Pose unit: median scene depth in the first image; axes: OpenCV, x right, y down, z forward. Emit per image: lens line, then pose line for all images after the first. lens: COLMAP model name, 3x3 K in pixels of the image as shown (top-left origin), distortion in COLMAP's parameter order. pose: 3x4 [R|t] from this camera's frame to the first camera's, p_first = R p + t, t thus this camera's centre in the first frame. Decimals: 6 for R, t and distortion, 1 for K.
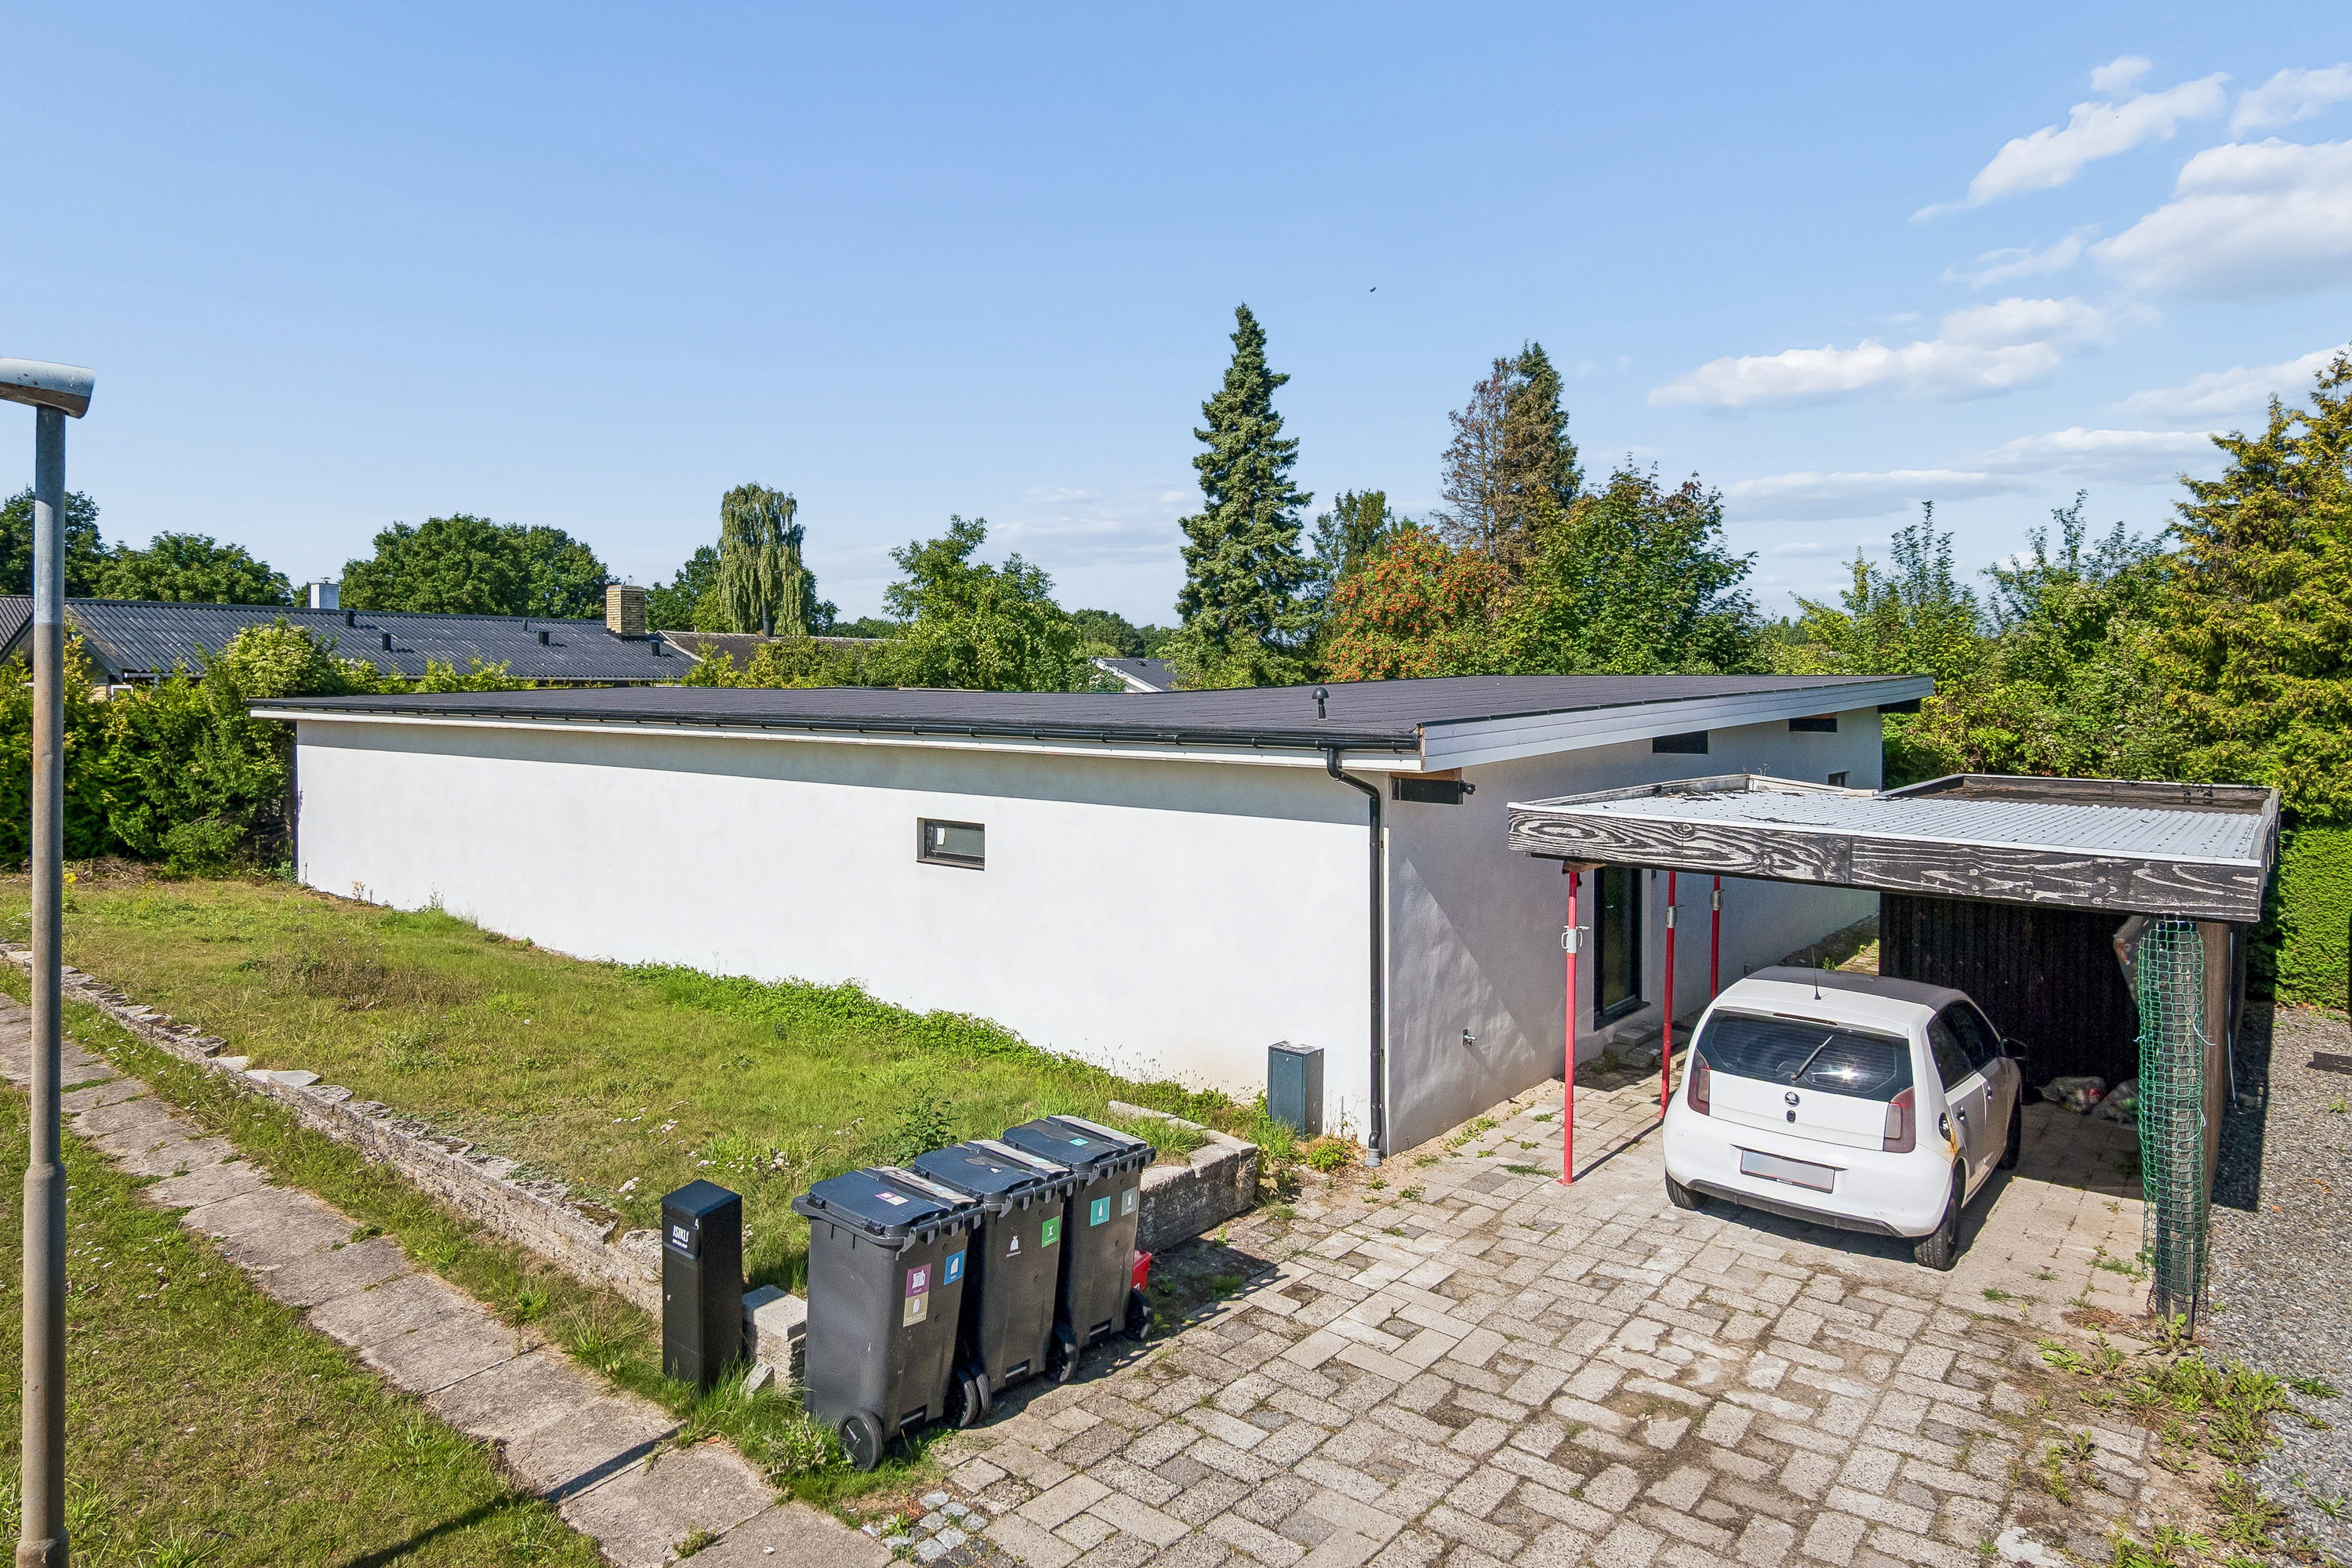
lens RADIAL K [[1308.5, 0, 1162.6], [0, 1308.5, 773.4], [0, 0, 1]] dist [-0.004120, 0.001272]
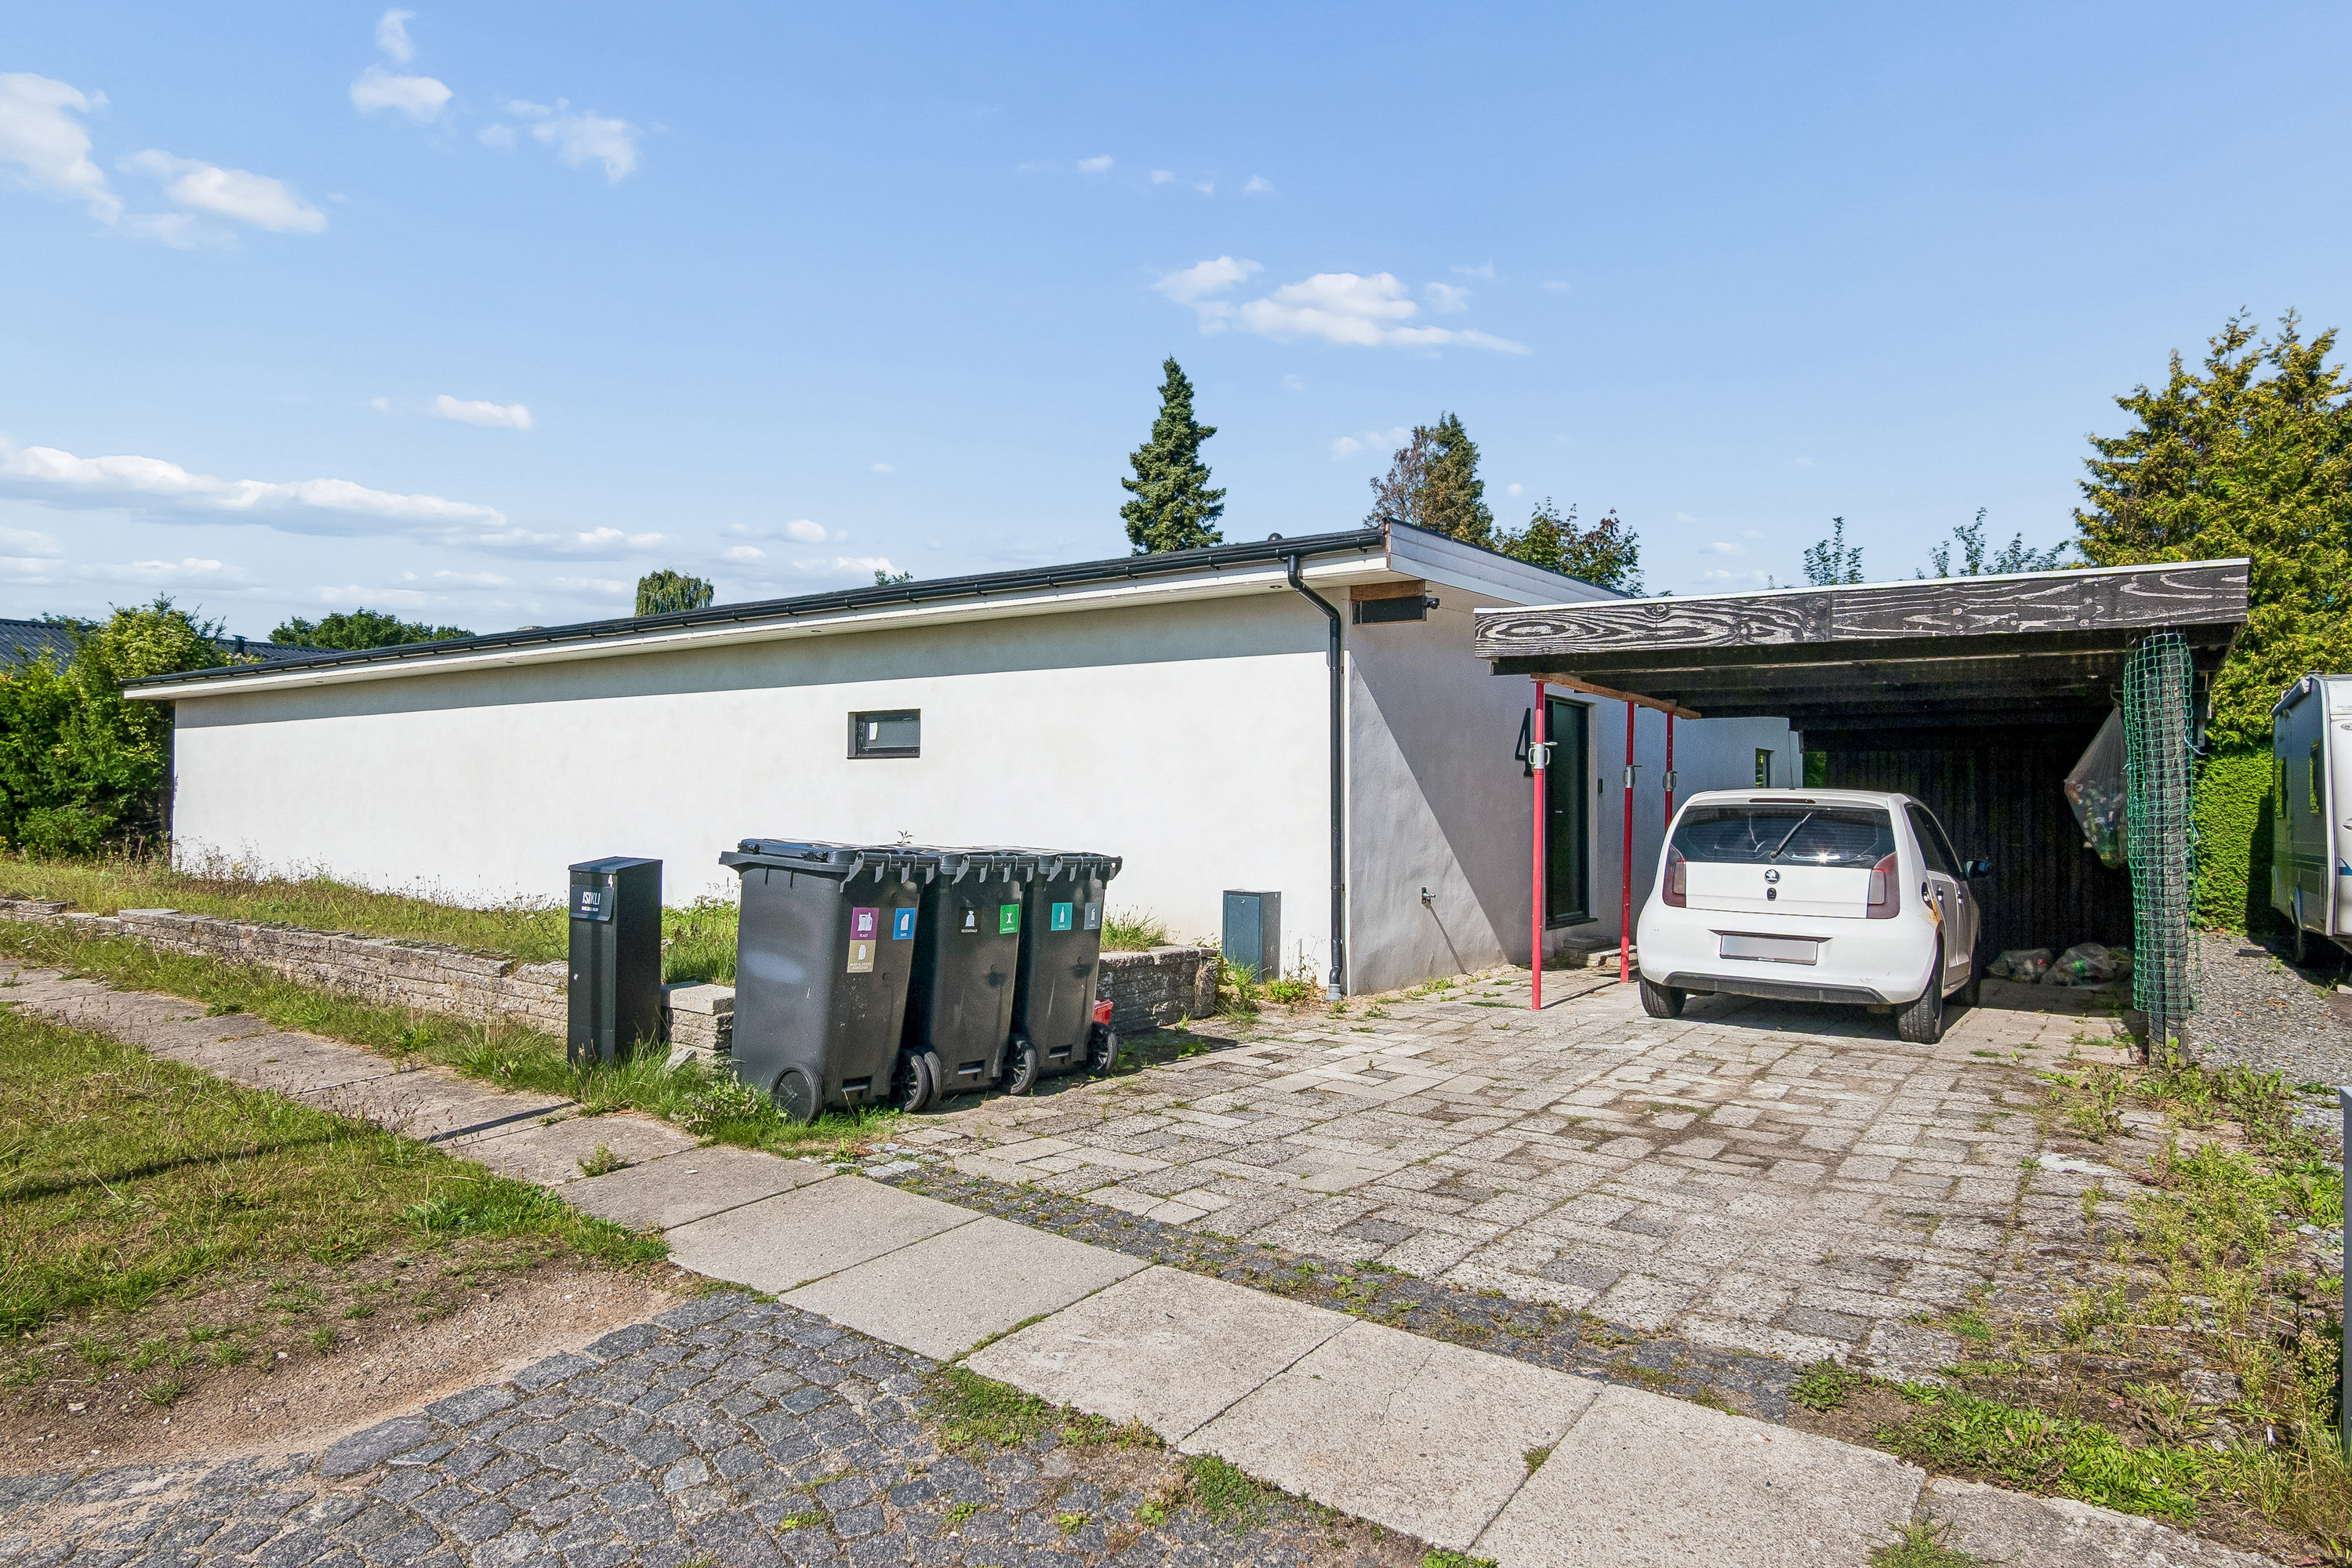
lens RADIAL K [[1308.5, 0, 1173.7], [0, 1308.5, 785.8], [0, 0, 1]] dist [-0.004120, 0.001272]
pose [[0.997796, 0.006590, 0.066026, -0.018829], [-0.004214, 0.999341, -0.036062, 0.170233], [-0.066220, 0.035704, 0.997166, 0.048943]]
